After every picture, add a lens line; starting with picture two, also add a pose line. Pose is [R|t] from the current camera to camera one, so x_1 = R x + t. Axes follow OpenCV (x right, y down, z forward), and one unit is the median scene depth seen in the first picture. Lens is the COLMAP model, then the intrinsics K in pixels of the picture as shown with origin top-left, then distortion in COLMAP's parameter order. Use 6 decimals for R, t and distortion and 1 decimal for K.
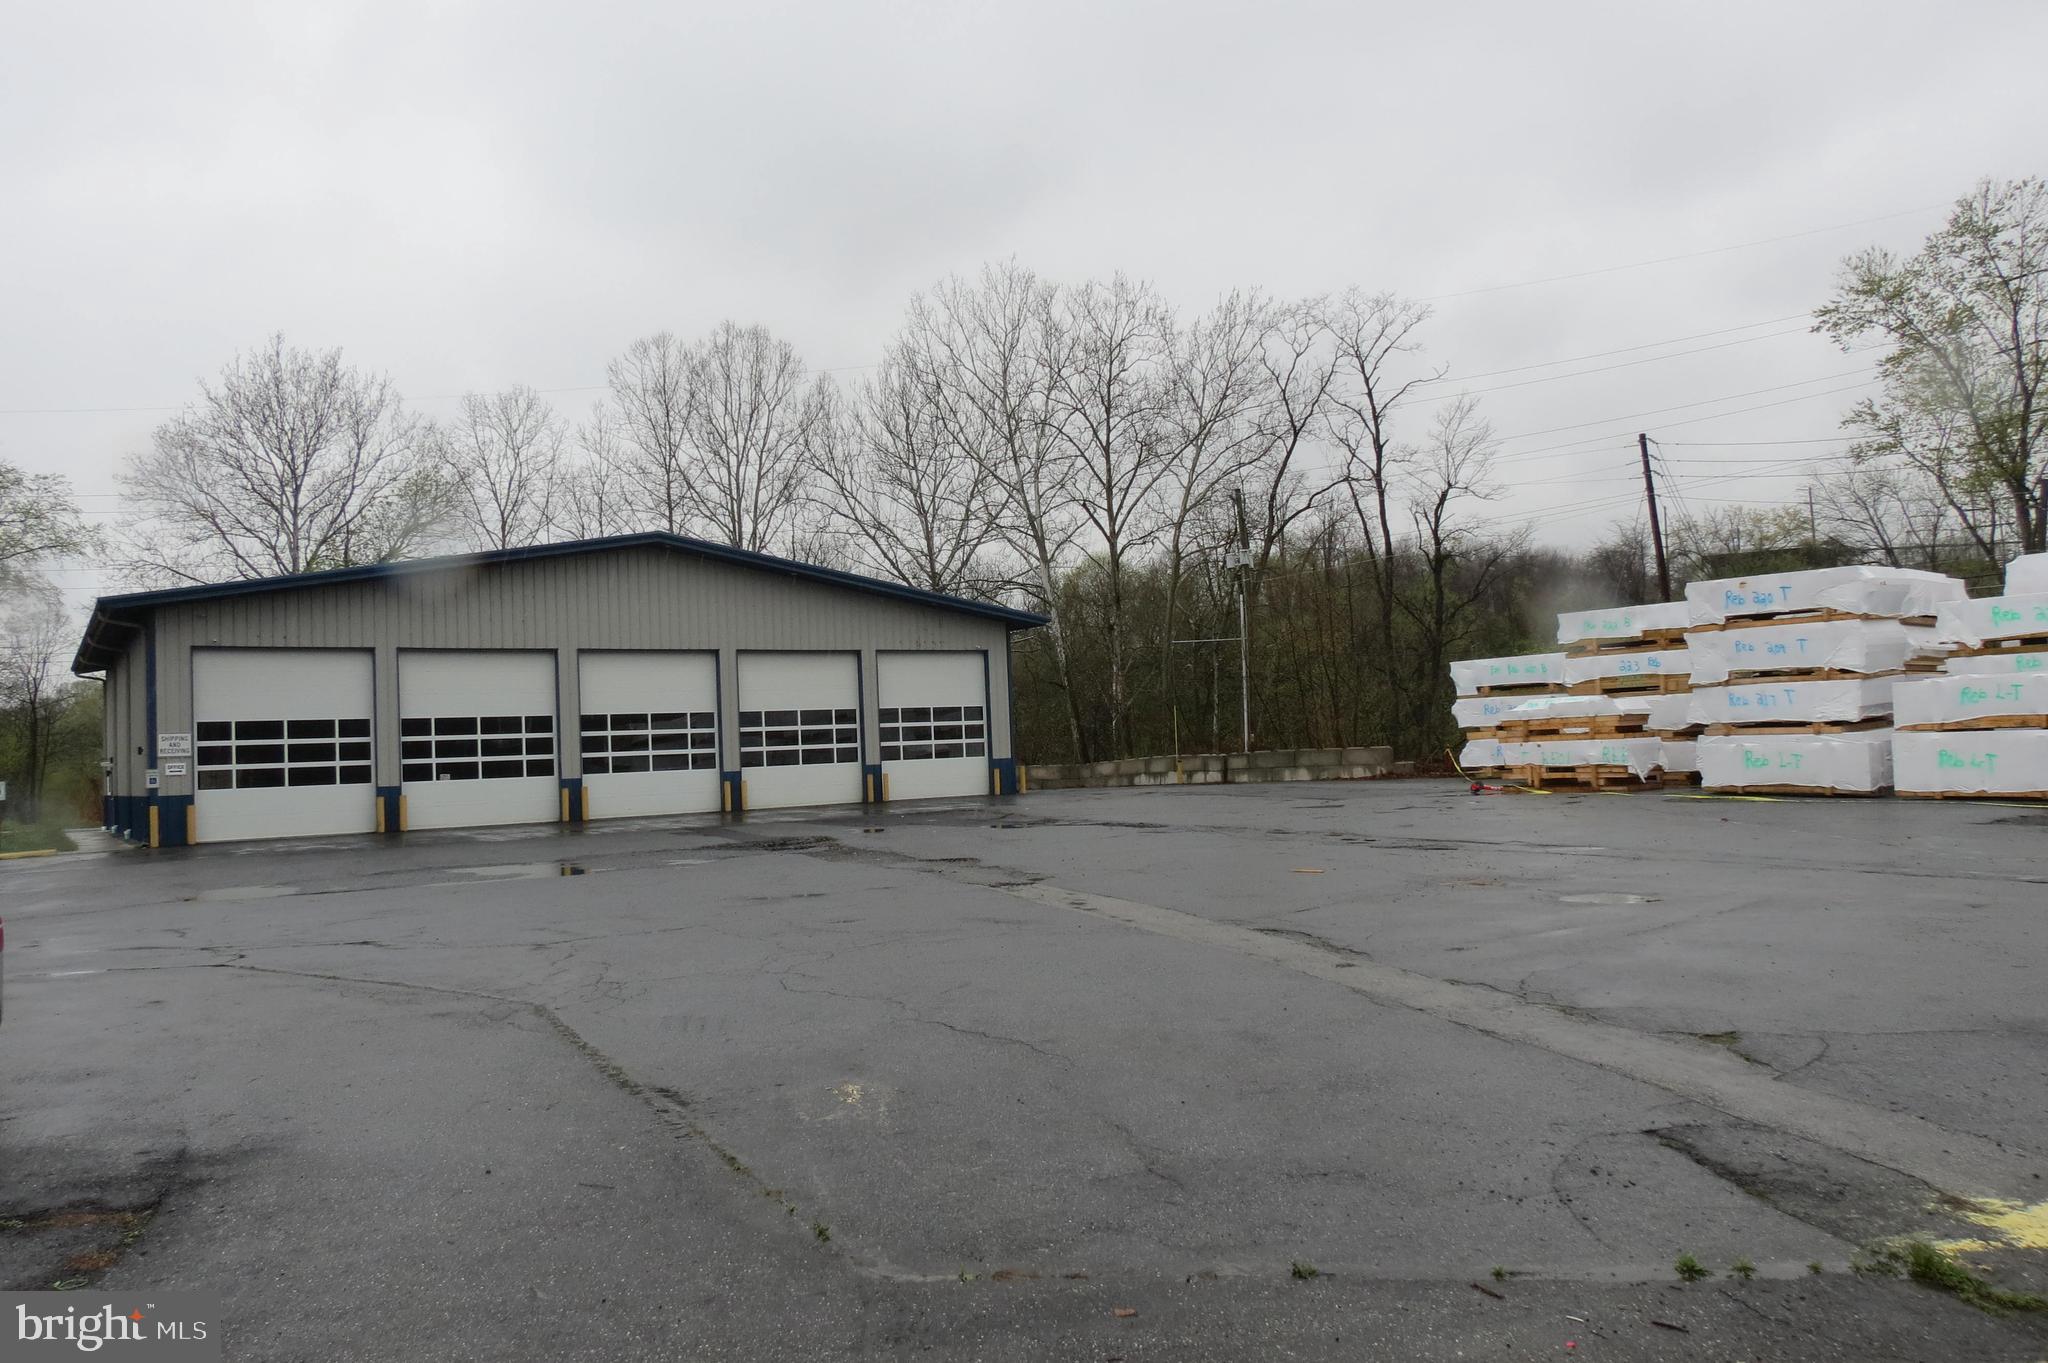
lens RADIAL K [[1465.9, 0, 1053.0], [0, 1465.9, 679.8], [0, 0, 1]] dist [-0.044752, 0.005840]
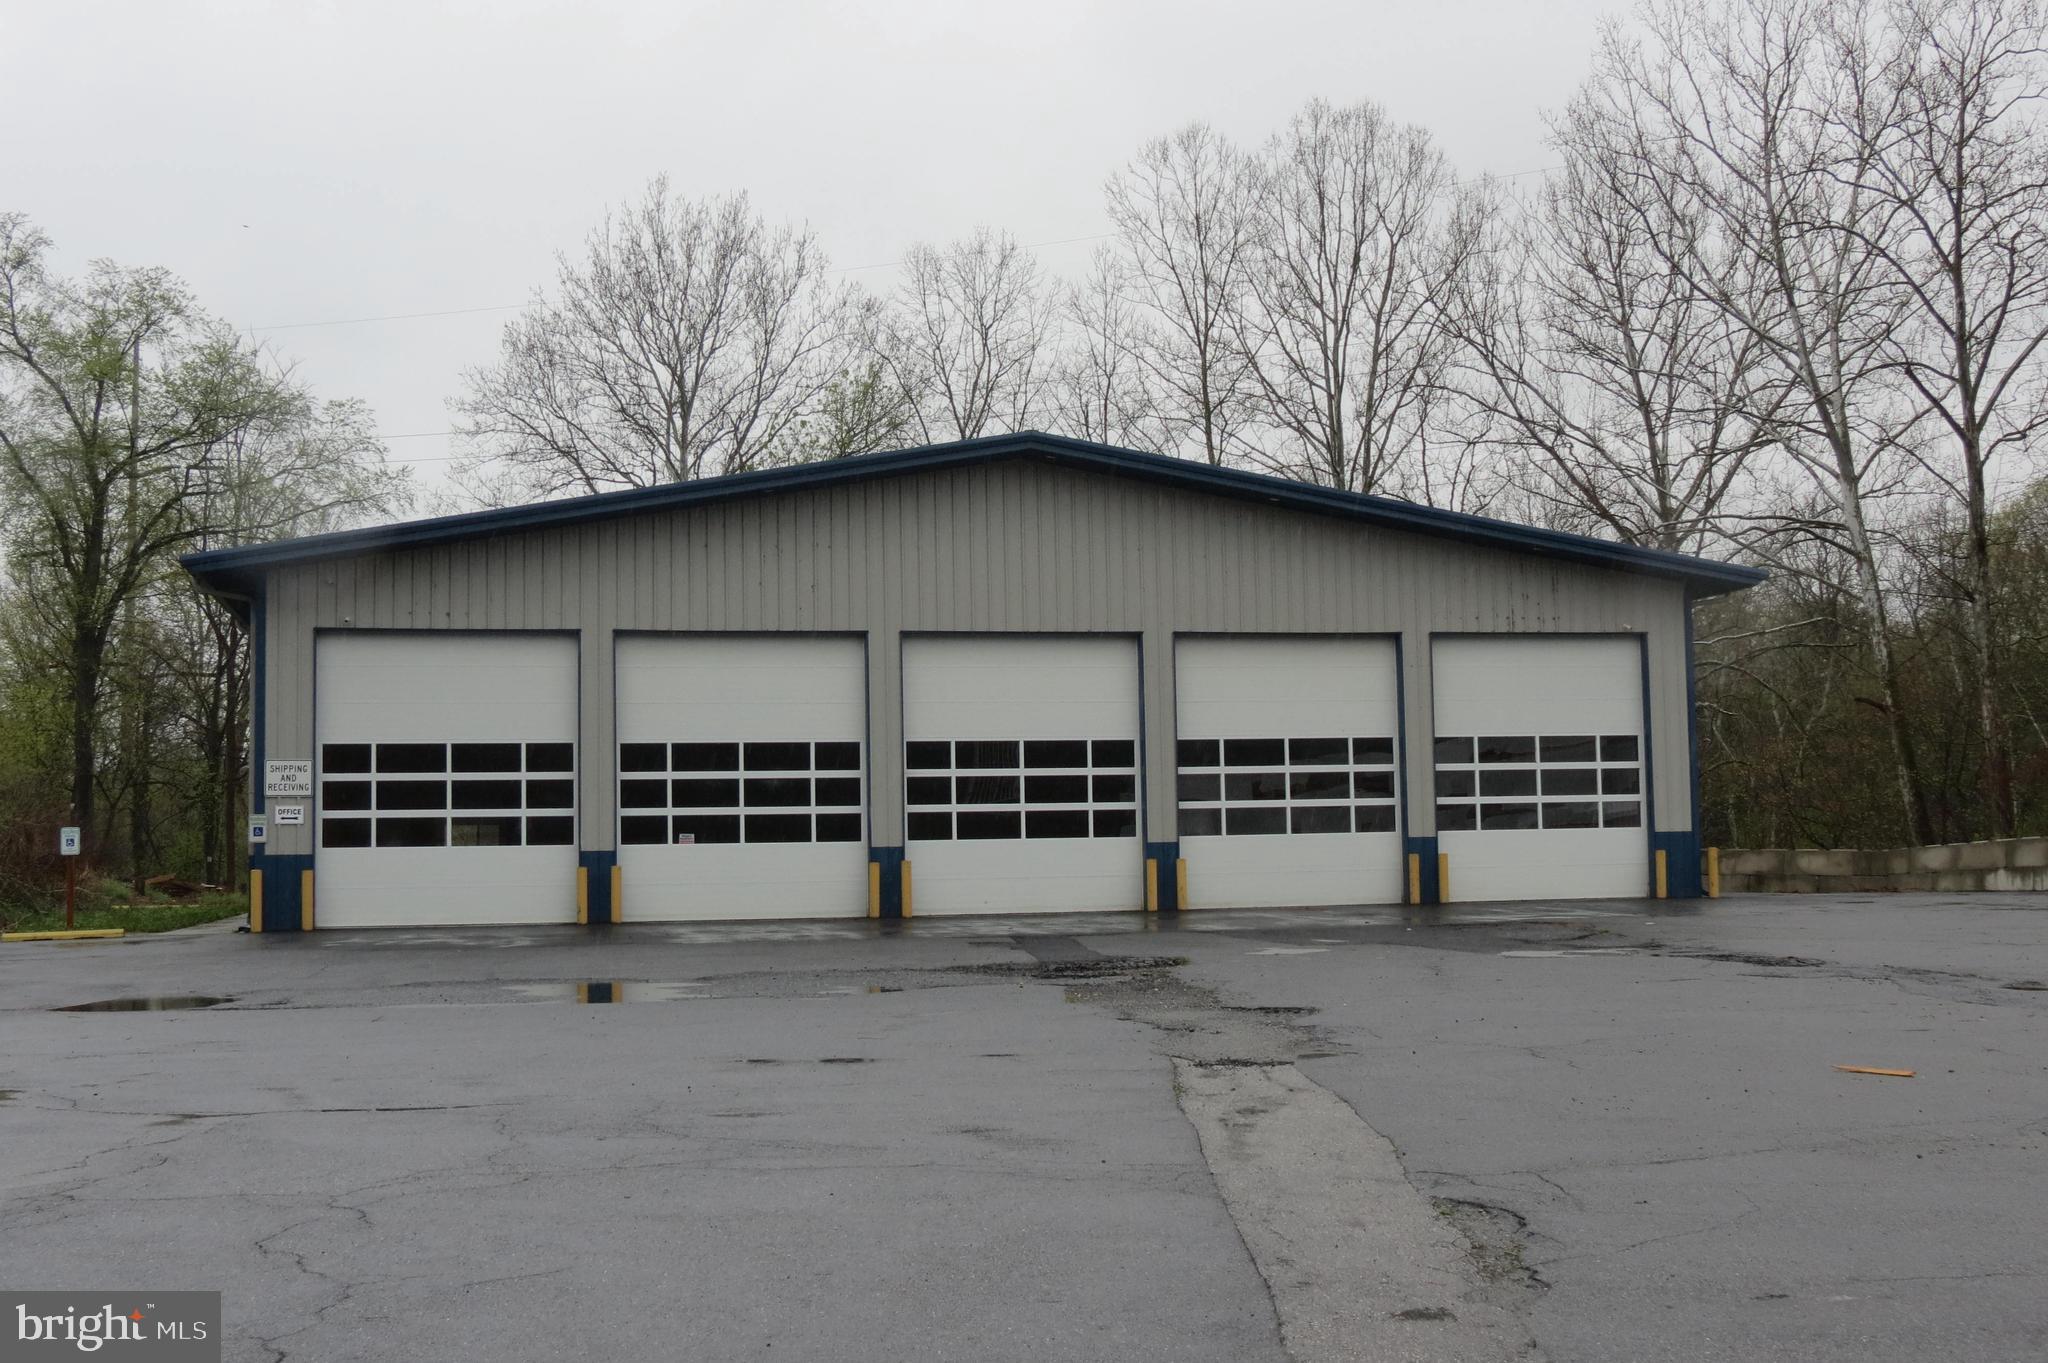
lens RADIAL K [[2385.3, 0, 1024.0], [0, 2385.3, 681.5], [0, 0, 1]] dist [-0.069029, 0.031491]
pose [[0.919084, -0.000884, -0.394061, 0.090563], [-0.003358, 0.999944, -0.010074, 0.007667], [0.394048, 0.010581, 0.919029, 0.096860]]
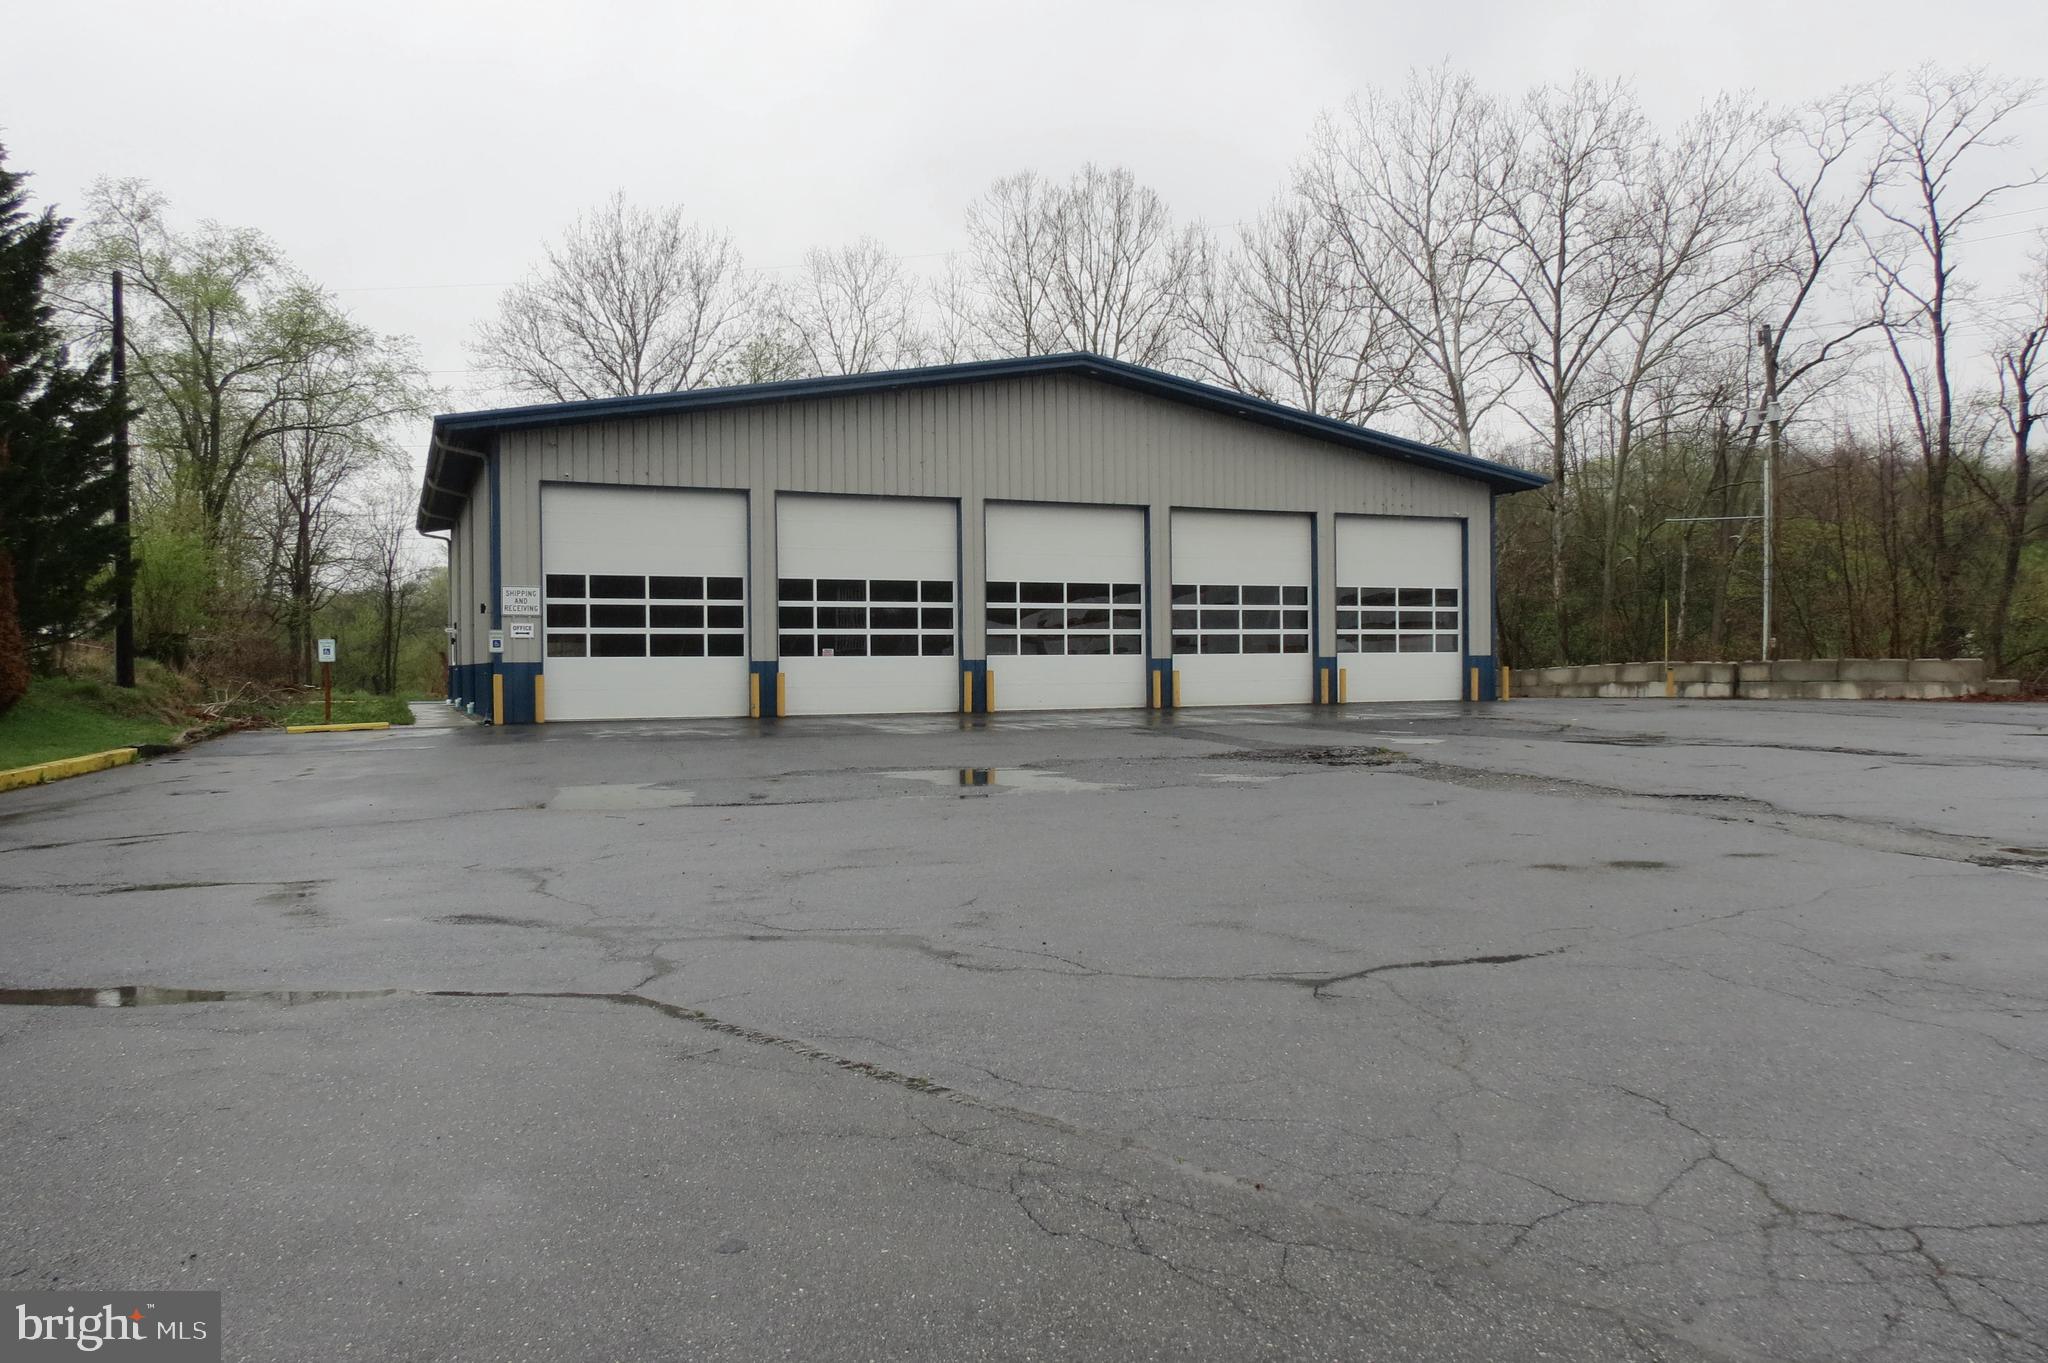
lens RADIAL K [[1464.8, 0, 1024.0], [0, 1464.8, 681.5], [0, 0, 1]] dist [-0.036347, 0.001123]
pose [[0.976987, 0.036622, -0.210129, -0.109661], [-0.022946, 0.997478, 0.067161, 0.020366], [0.212059, -0.060794, 0.975364, 0.177532]]
